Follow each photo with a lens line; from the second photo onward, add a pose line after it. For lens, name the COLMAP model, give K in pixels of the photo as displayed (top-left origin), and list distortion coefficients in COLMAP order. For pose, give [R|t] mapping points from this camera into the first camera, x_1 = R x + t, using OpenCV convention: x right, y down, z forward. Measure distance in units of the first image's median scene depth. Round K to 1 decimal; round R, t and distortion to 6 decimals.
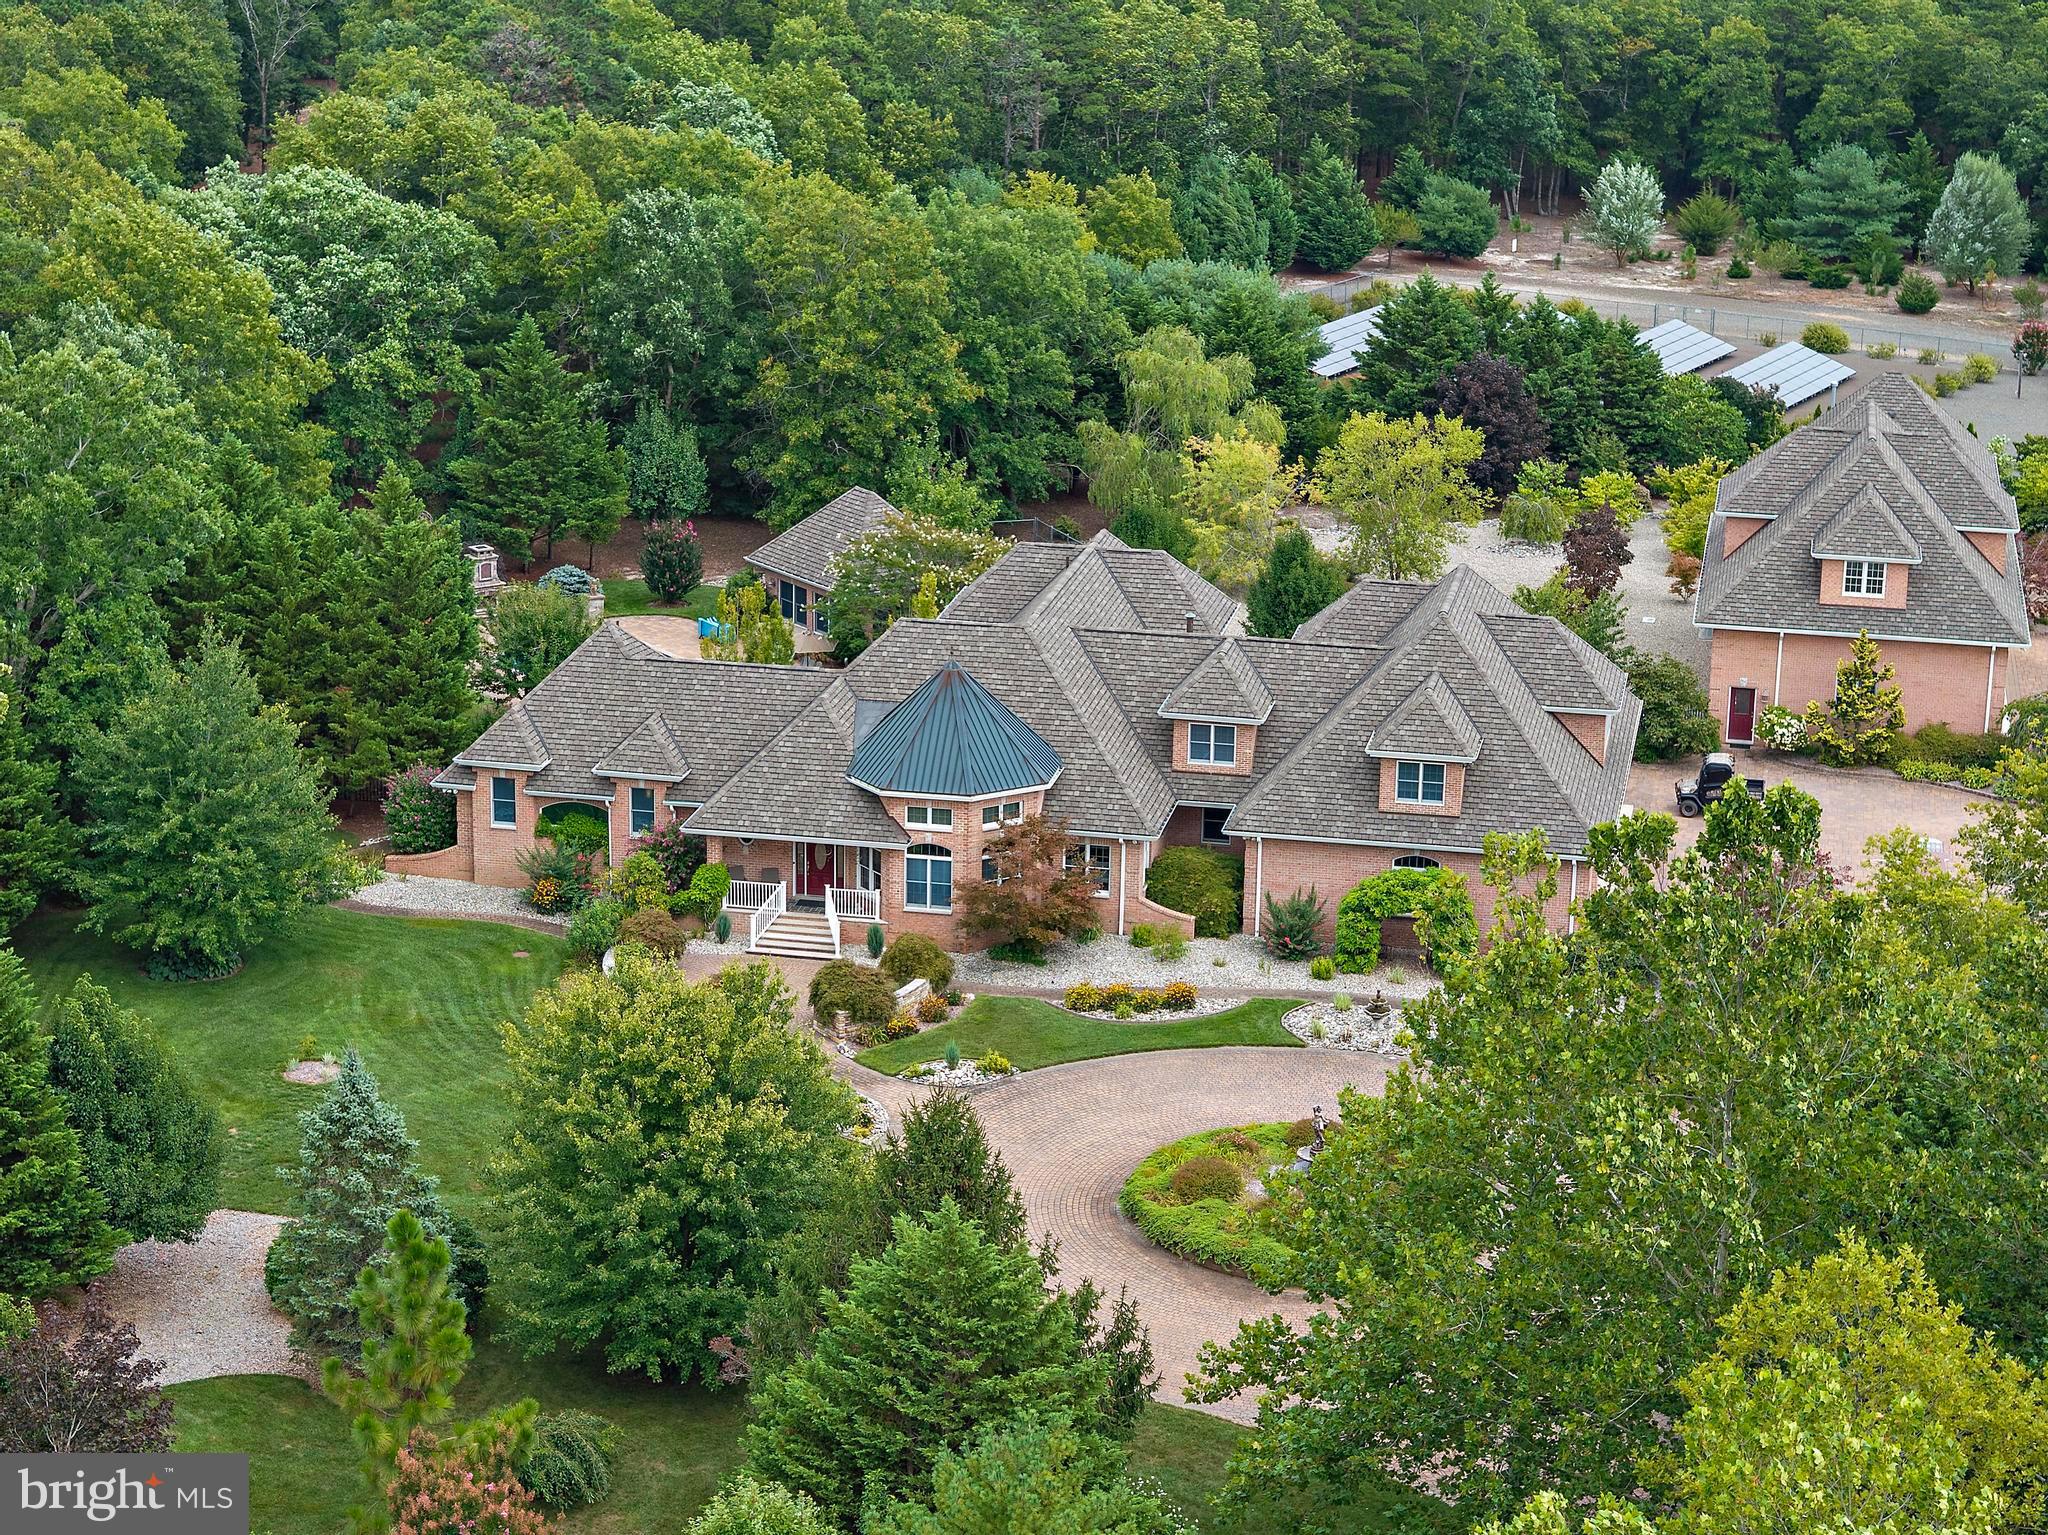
lens RADIAL K [[4175.5, 0, 1024.0], [0, 4175.5, 767.5], [0, 0, 1]] dist [-0.246386, 2.046899]
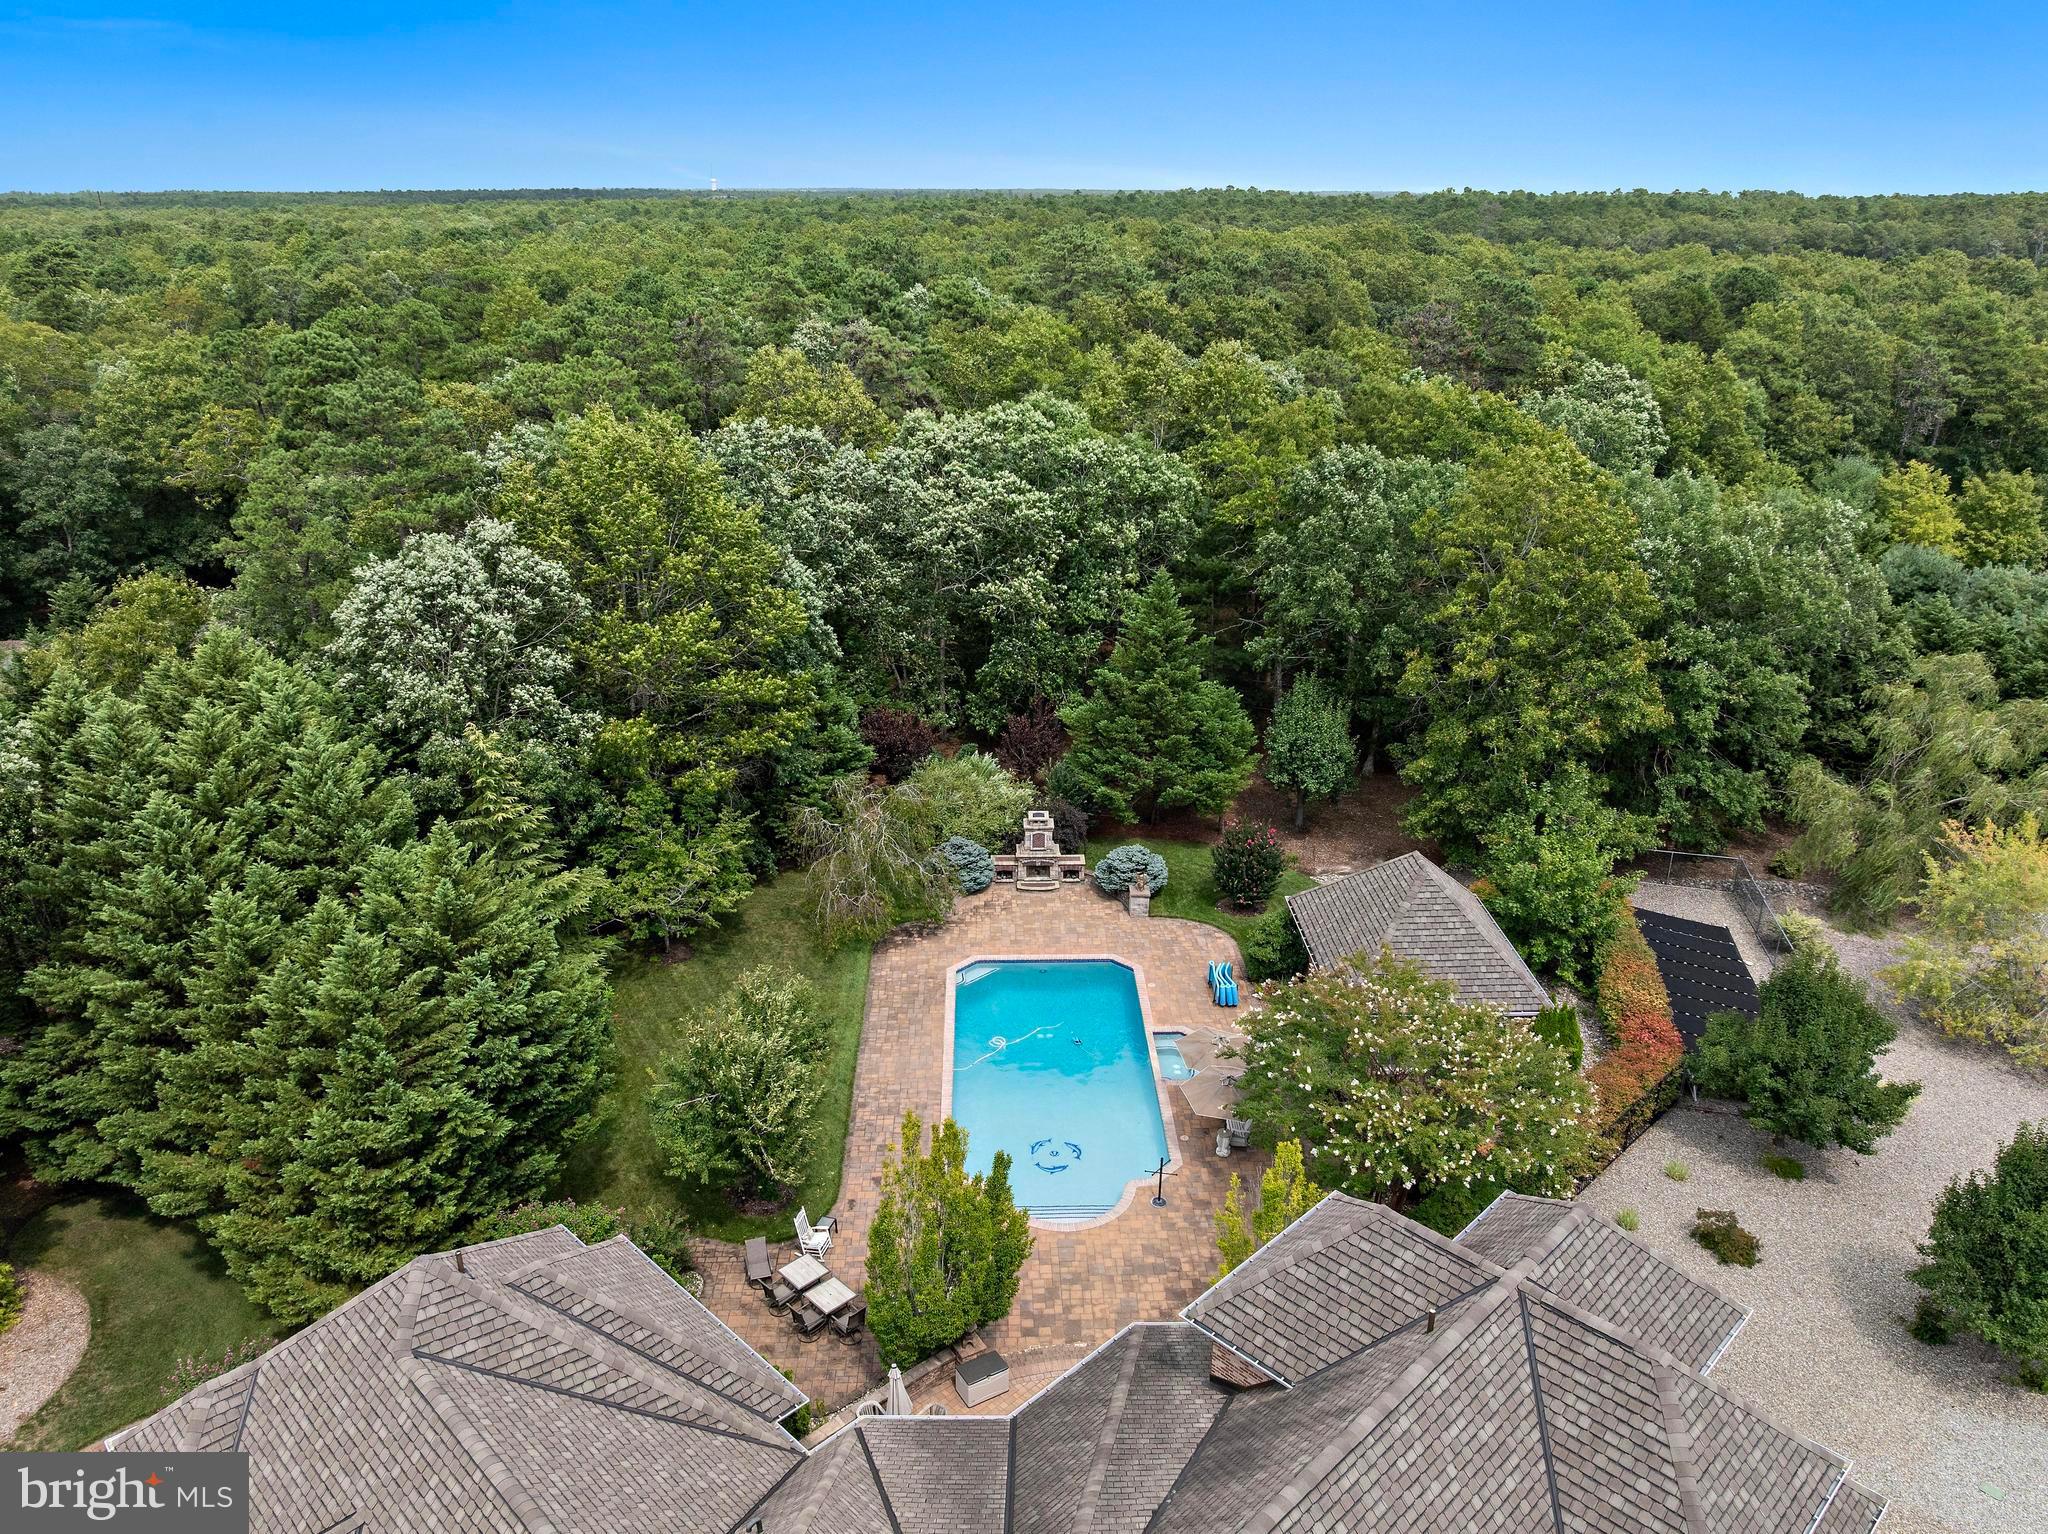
lens RADIAL K [[1483.9, 0, 1032.3], [0, 1483.9, 763.0], [0, 0, 1]] dist [-0.022110, -0.000723]
pose [[0.832429, 0.186398, -0.521841, 0.052306], [-0.142952, 0.982087, 0.122761, -0.132810], [0.535375, -0.027591, 0.844163, 0.903451]]
